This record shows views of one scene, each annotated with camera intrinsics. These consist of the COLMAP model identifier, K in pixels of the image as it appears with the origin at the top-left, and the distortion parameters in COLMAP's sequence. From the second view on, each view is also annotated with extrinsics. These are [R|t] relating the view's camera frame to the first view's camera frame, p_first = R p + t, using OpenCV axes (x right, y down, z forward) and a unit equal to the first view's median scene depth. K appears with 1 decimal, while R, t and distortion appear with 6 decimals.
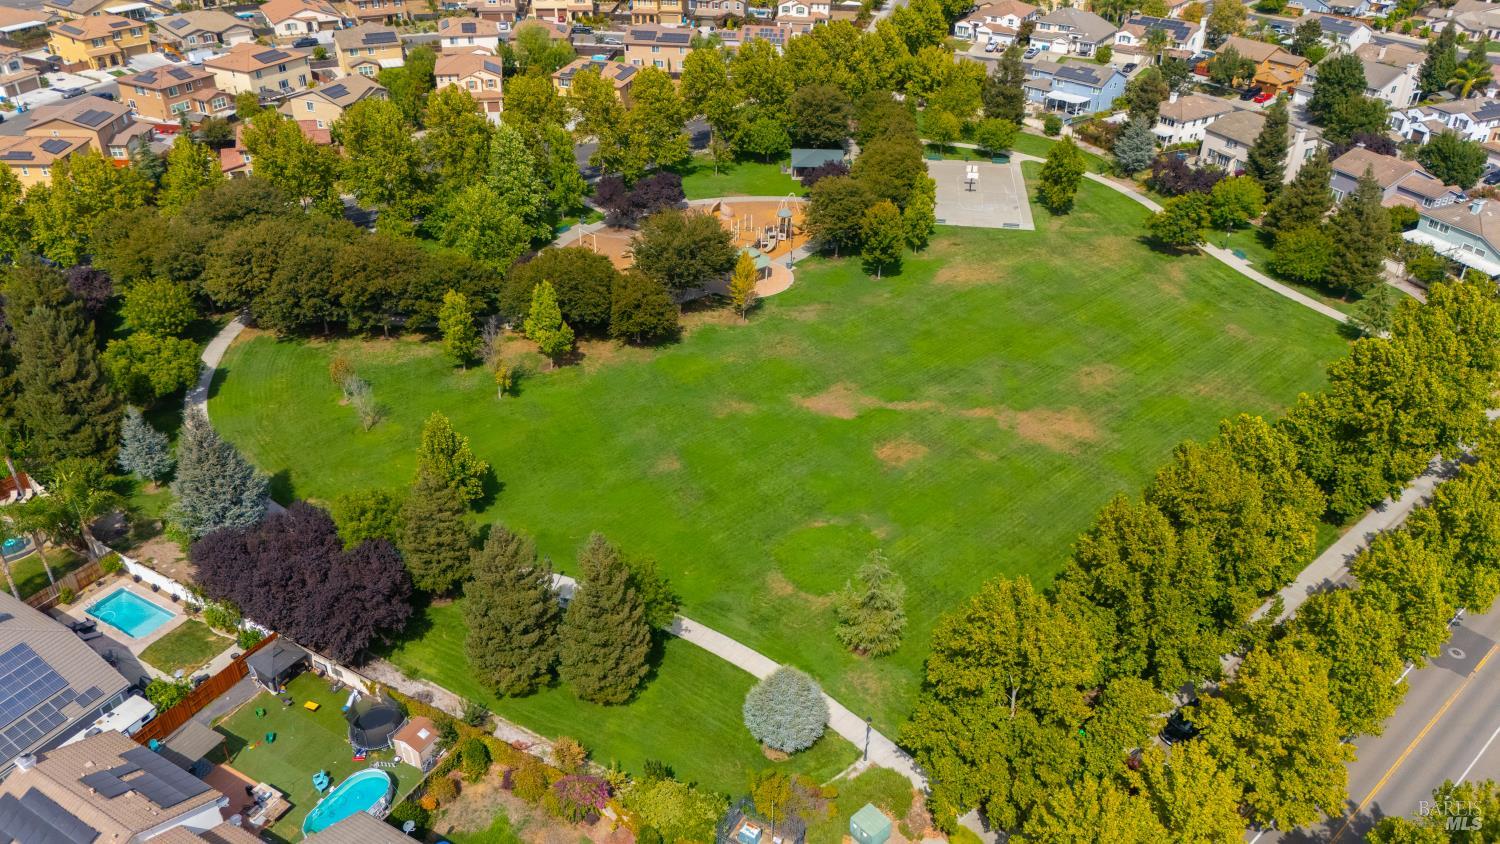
lens RADIAL K [[1106.6, 0, 750.0], [0, 1106.6, 422.0], [0, 0, 1]] dist [0.071139, -0.076466]
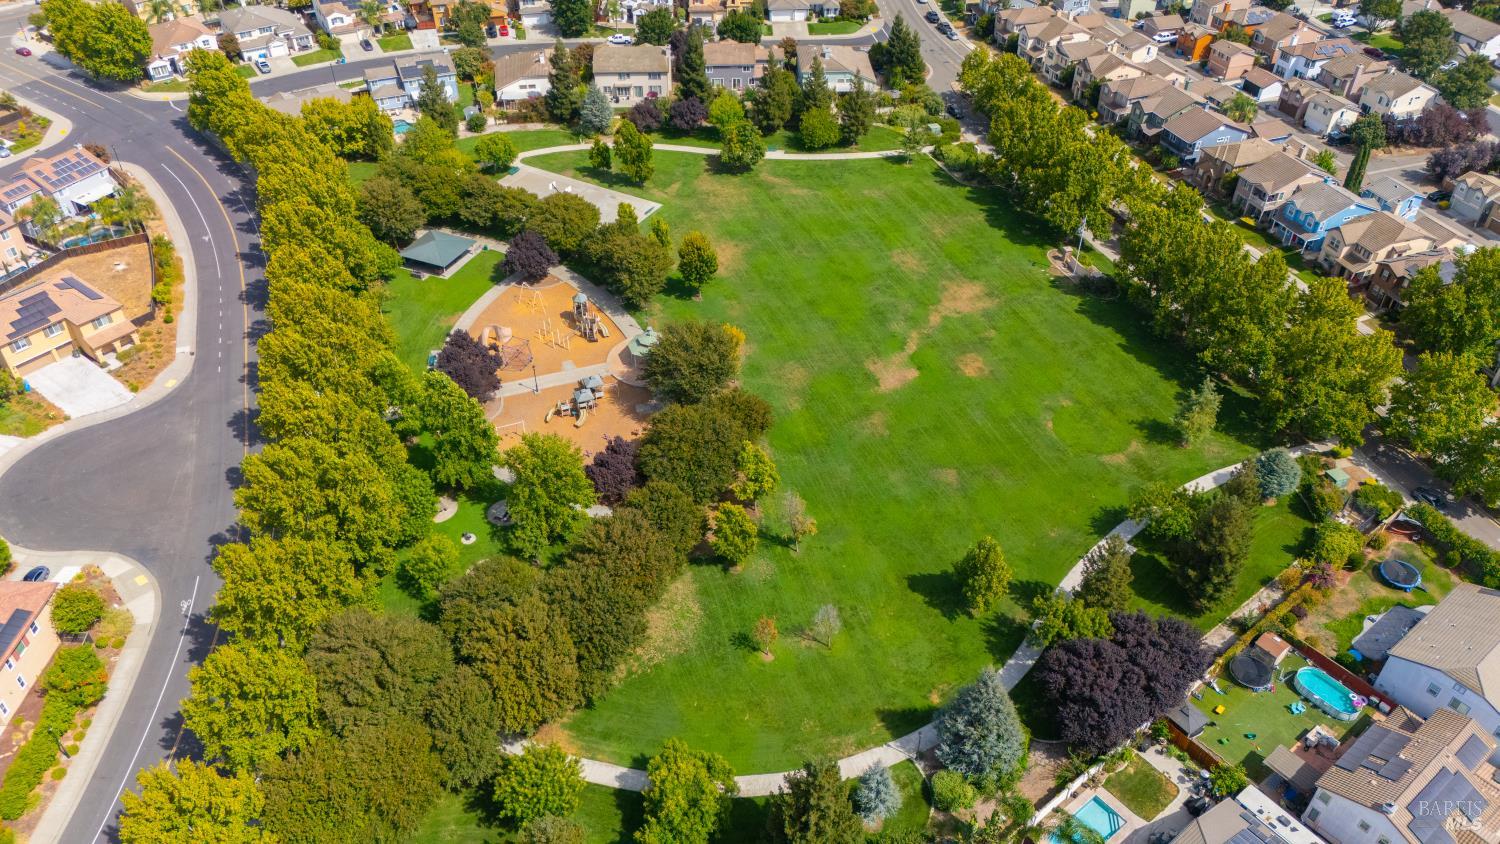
lens RADIAL K [[1106.6, 0, 750.0], [0, 1106.6, 422.0], [0, 0, 1]] dist [0.071139, -0.076466]
pose [[0.364334, -0.595299, 0.716157, -0.906073], [0.489743, 0.776563, 0.396361, -0.546955], [-0.792094, 0.206325, 0.574472, 0.402965]]
